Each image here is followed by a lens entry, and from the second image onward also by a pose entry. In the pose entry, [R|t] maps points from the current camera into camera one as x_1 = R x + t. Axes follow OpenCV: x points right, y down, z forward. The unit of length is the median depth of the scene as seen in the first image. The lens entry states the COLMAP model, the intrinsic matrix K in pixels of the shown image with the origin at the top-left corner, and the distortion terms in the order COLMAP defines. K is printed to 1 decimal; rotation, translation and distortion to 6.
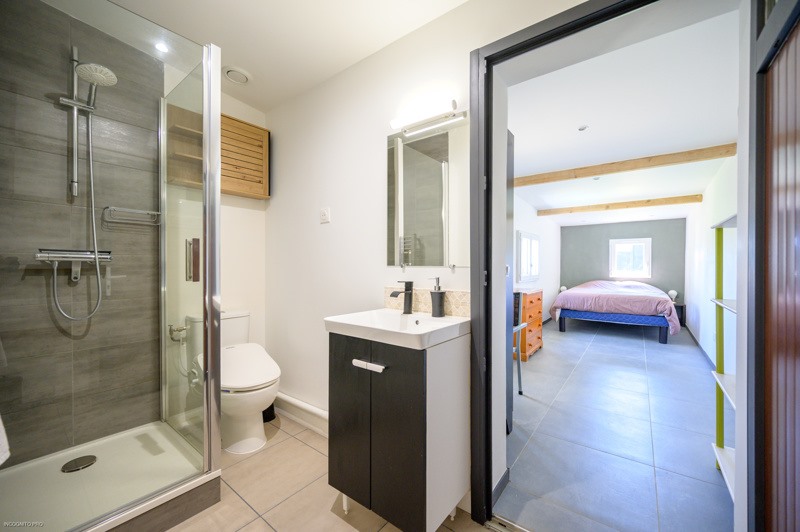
lens RADIAL K [[321.1, 0, 391.4], [0, 321.1, 267.2], [0, 0, 1]] dist [0.002203, 0.000033]
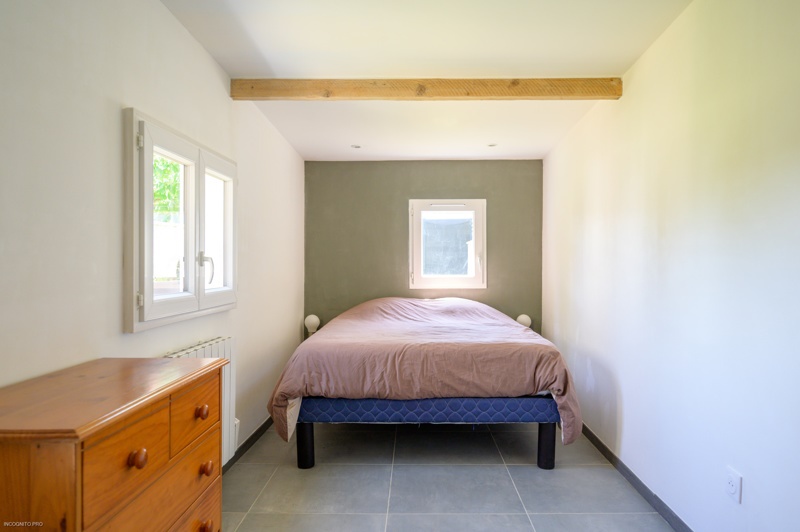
lens RADIAL K [[554.0, 0, 399.6], [0, 554.0, 265.3], [0, 0, 1]] dist [-0.008737, -0.000622]
pose [[0.803994, -0.003584, 0.594626, 0.286356], [0.004839, 0.999988, -0.000516, 0.001124], [-0.594617, 0.003293, 0.804002, 0.511997]]
